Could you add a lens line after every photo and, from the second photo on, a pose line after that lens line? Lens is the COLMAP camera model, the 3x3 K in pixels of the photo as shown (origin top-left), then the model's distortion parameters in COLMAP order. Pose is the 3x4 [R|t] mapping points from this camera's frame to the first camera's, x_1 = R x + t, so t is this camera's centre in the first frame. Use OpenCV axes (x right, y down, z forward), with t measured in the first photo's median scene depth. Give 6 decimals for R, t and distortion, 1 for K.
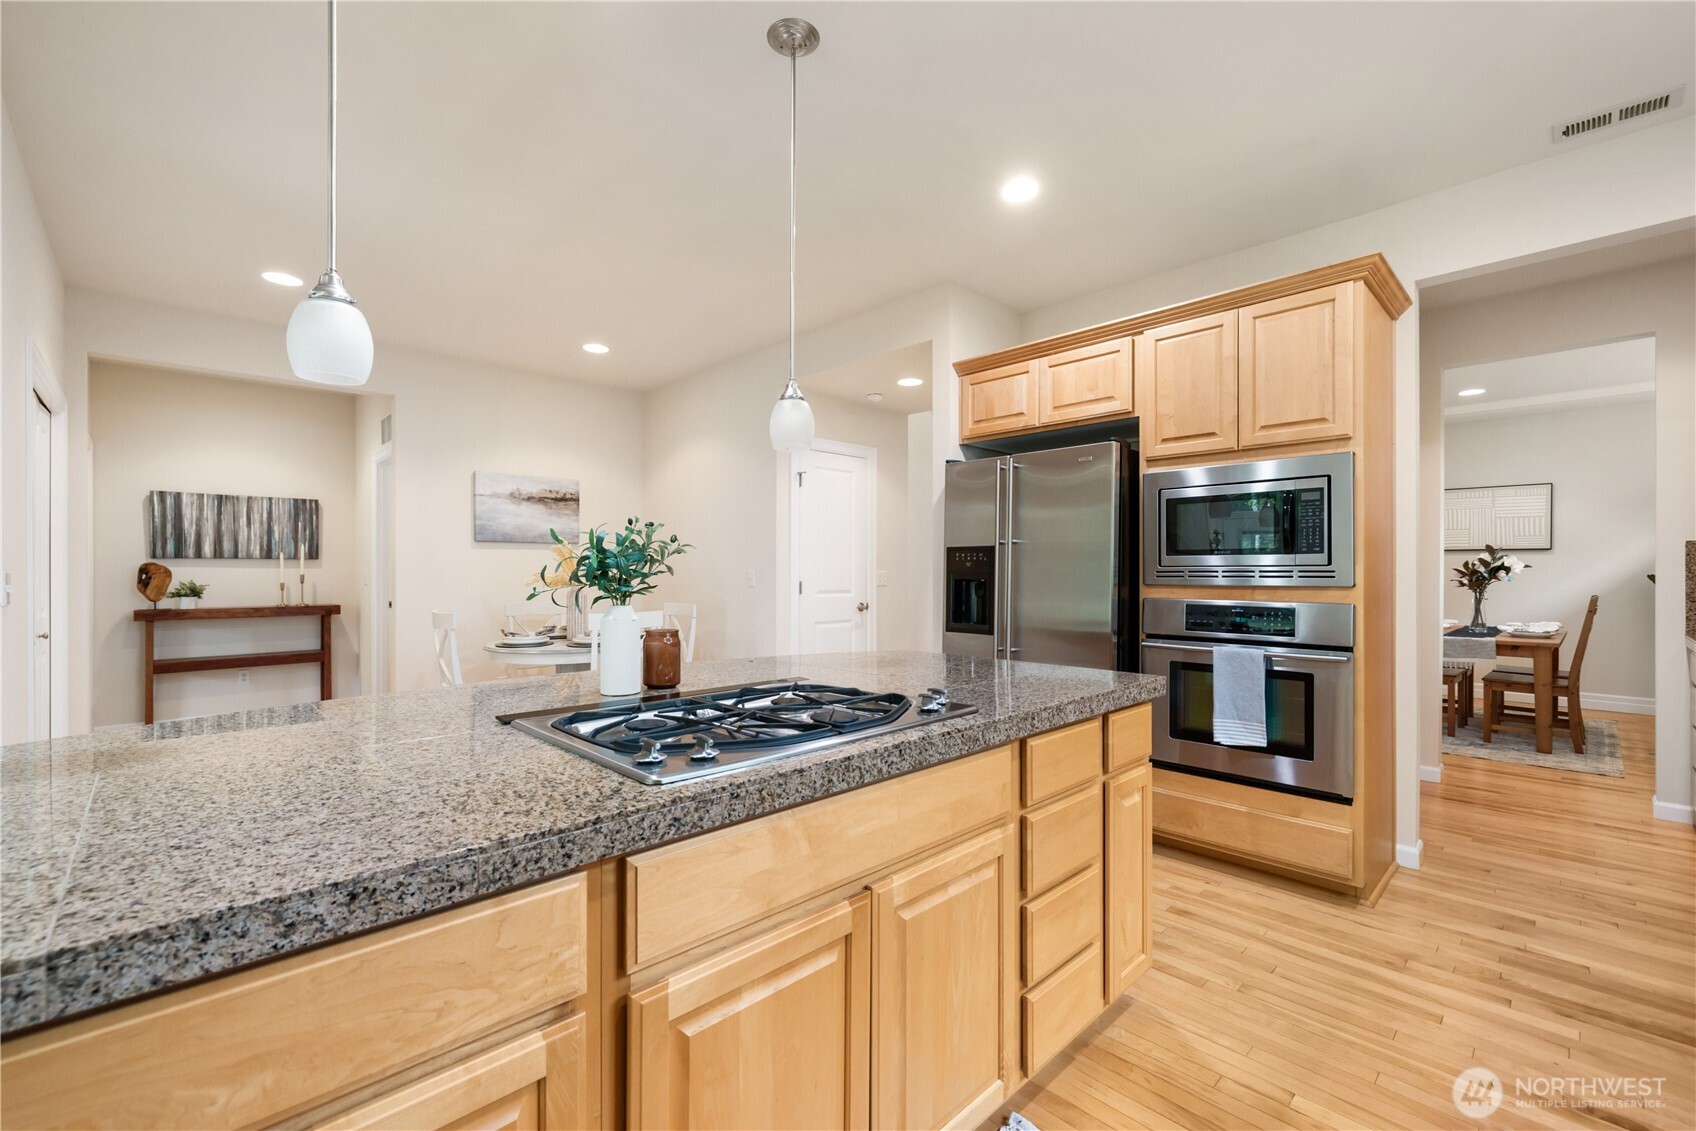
lens RADIAL K [[716.6, 0, 851.6], [0, 716.6, 569.7], [0, 0, 1]] dist [-0.002865, -0.000857]
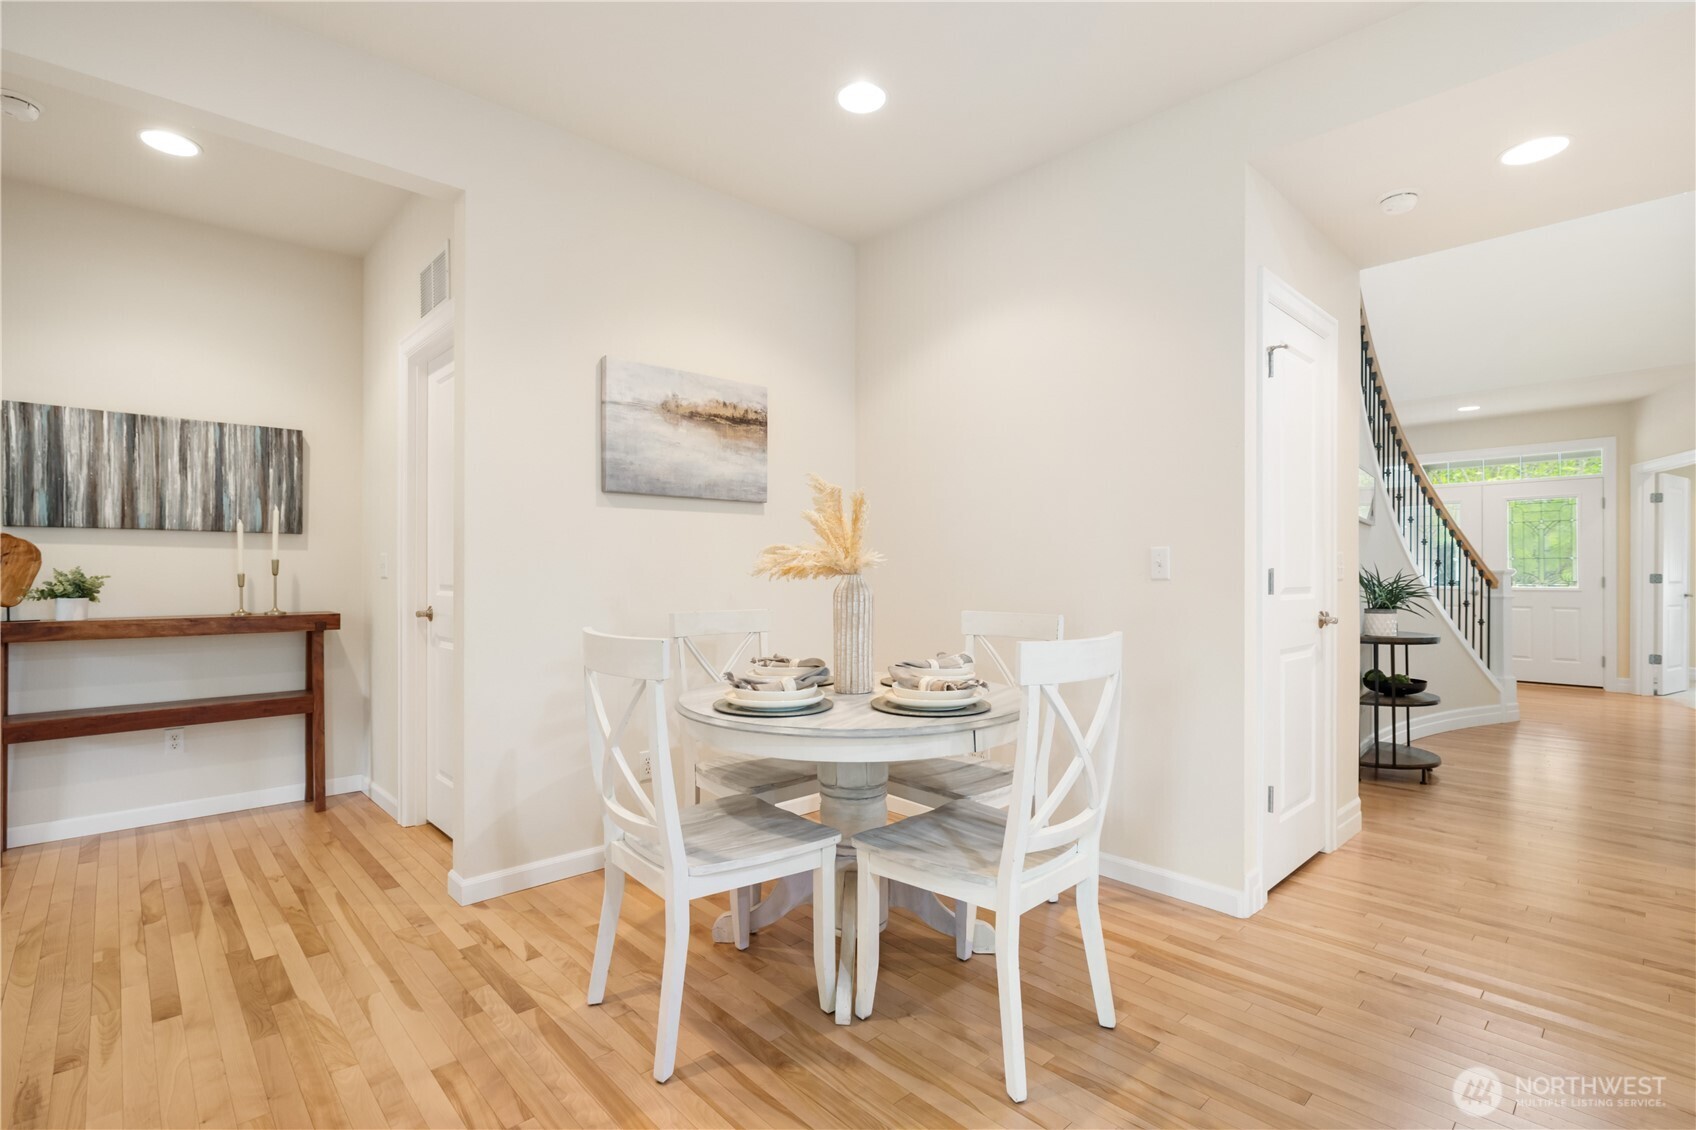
lens RADIAL K [[802.9, 0, 846.0], [0, 802.9, 569.8], [0, 0, 1]] dist [-0.012047, 0.001118]
pose [[0.999653, 0.000425, -0.026321, -0.312232], [-0.000455, 0.999999, -0.001147, 0.016207], [0.026321, 0.001159, 0.999653, 0.395675]]
